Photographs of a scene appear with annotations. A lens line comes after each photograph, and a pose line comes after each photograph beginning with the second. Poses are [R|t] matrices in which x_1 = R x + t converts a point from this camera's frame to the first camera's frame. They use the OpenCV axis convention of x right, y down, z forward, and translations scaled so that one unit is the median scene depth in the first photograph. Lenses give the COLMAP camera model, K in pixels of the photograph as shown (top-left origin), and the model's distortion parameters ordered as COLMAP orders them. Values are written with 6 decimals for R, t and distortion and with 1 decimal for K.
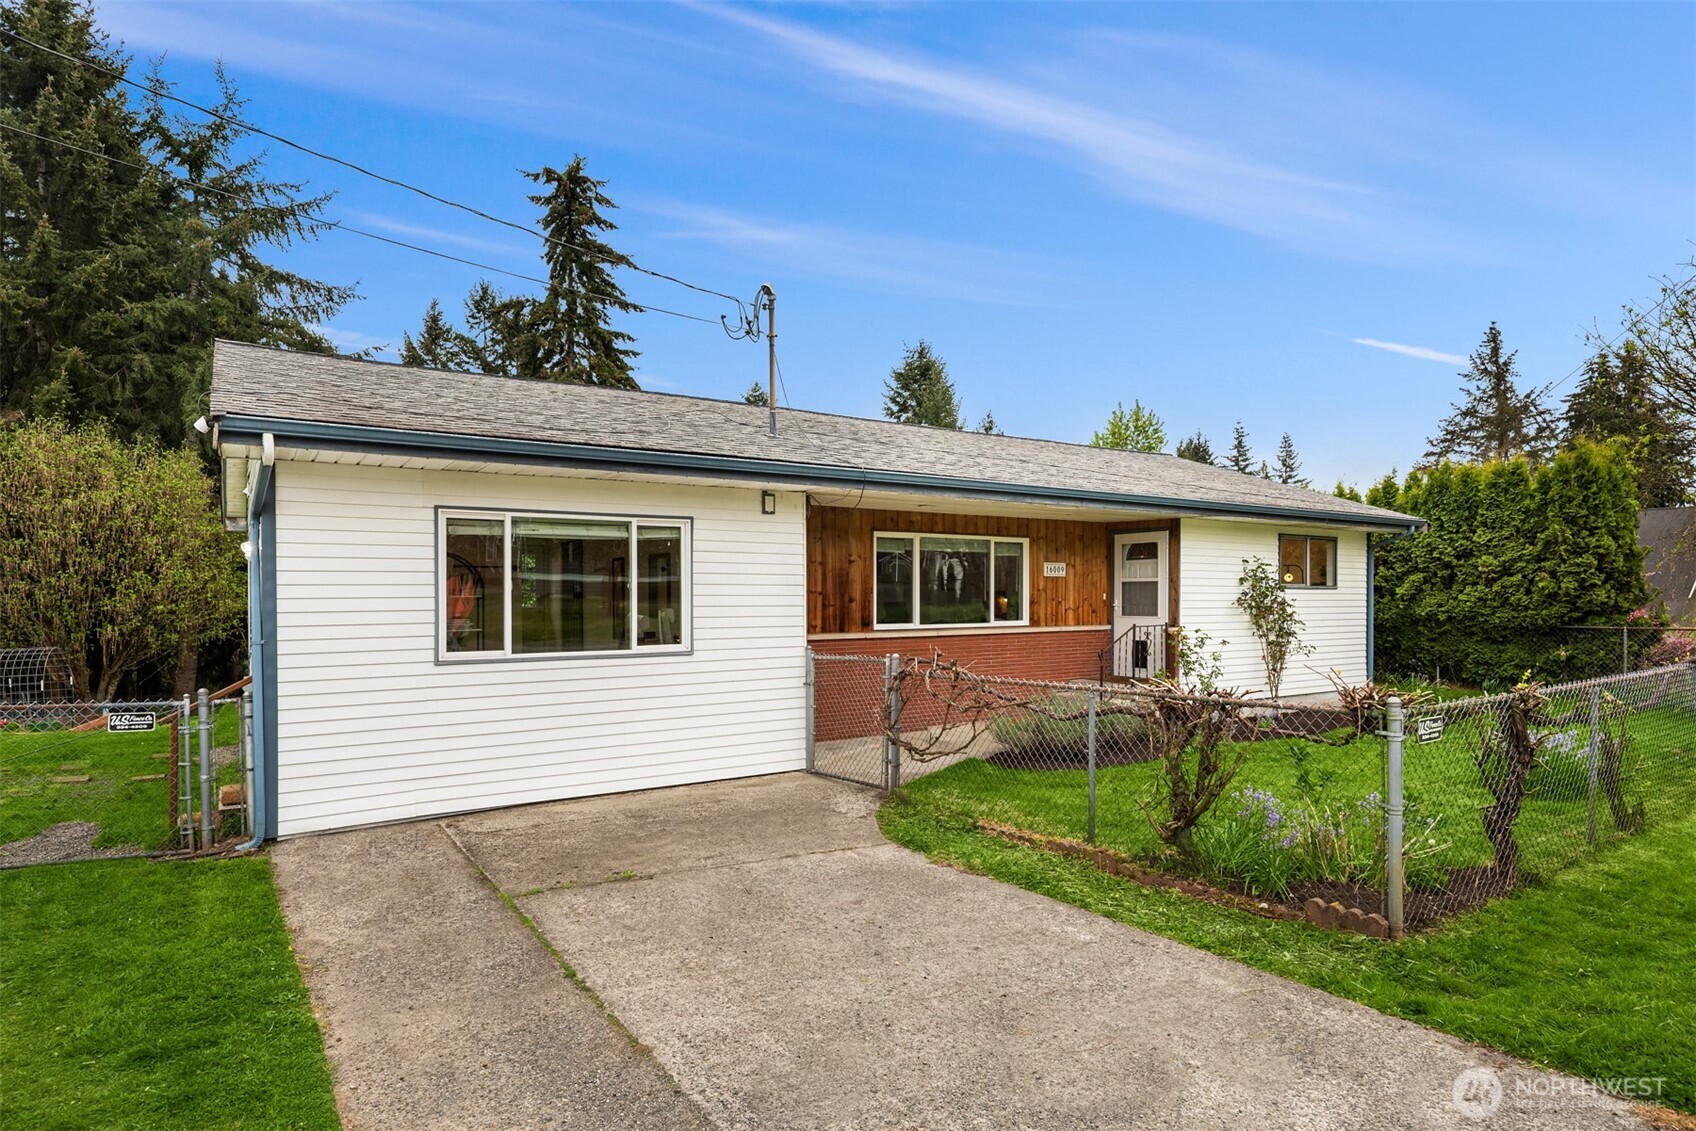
lens RADIAL K [[947.8, 0, 855.7], [0, 947.8, 616.1], [0, 0, 1]] dist [-0.004859, -0.001003]
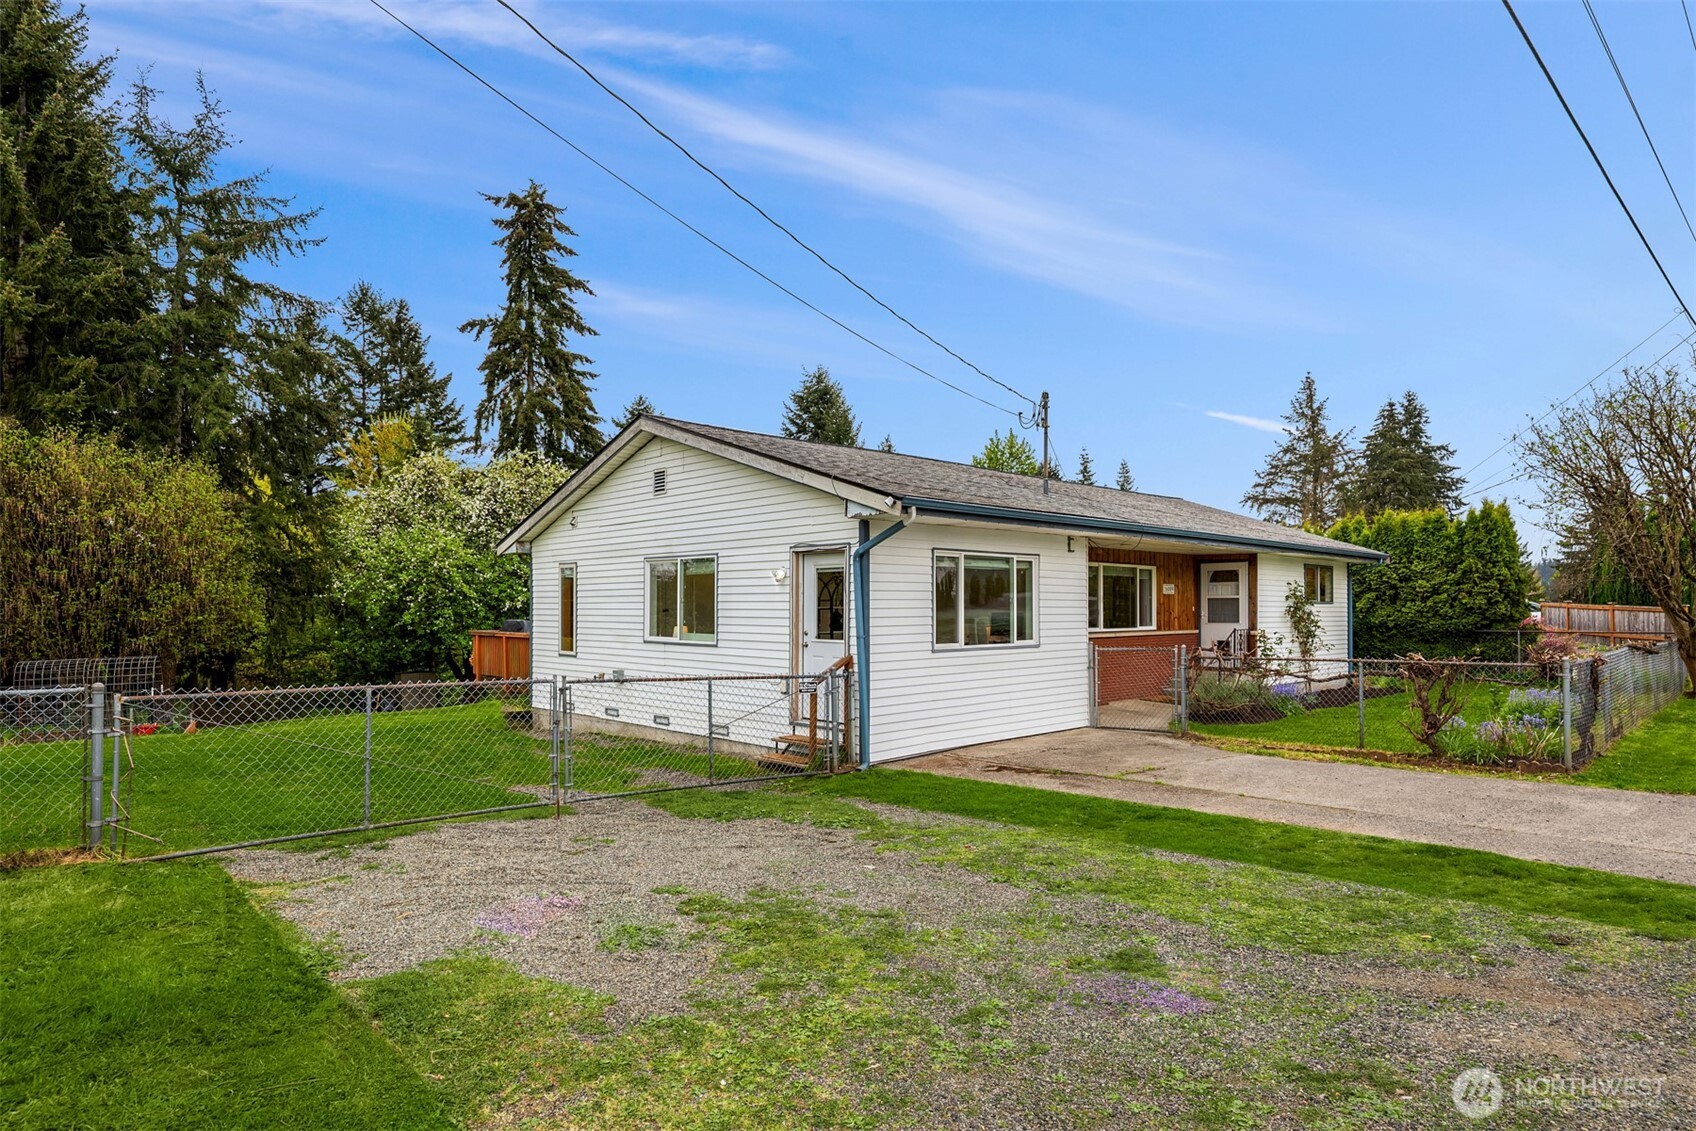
lens RADIAL K [[947.8, 0, 855.7], [0, 947.8, 616.1], [0, 0, 1]] dist [-0.004859, -0.001003]
pose [[0.985118, 0.000977, 0.171876, -0.206527], [0.001281, 0.999914, -0.013025, 0.003214], [-0.171874, 0.013051, 0.985032, -0.120122]]
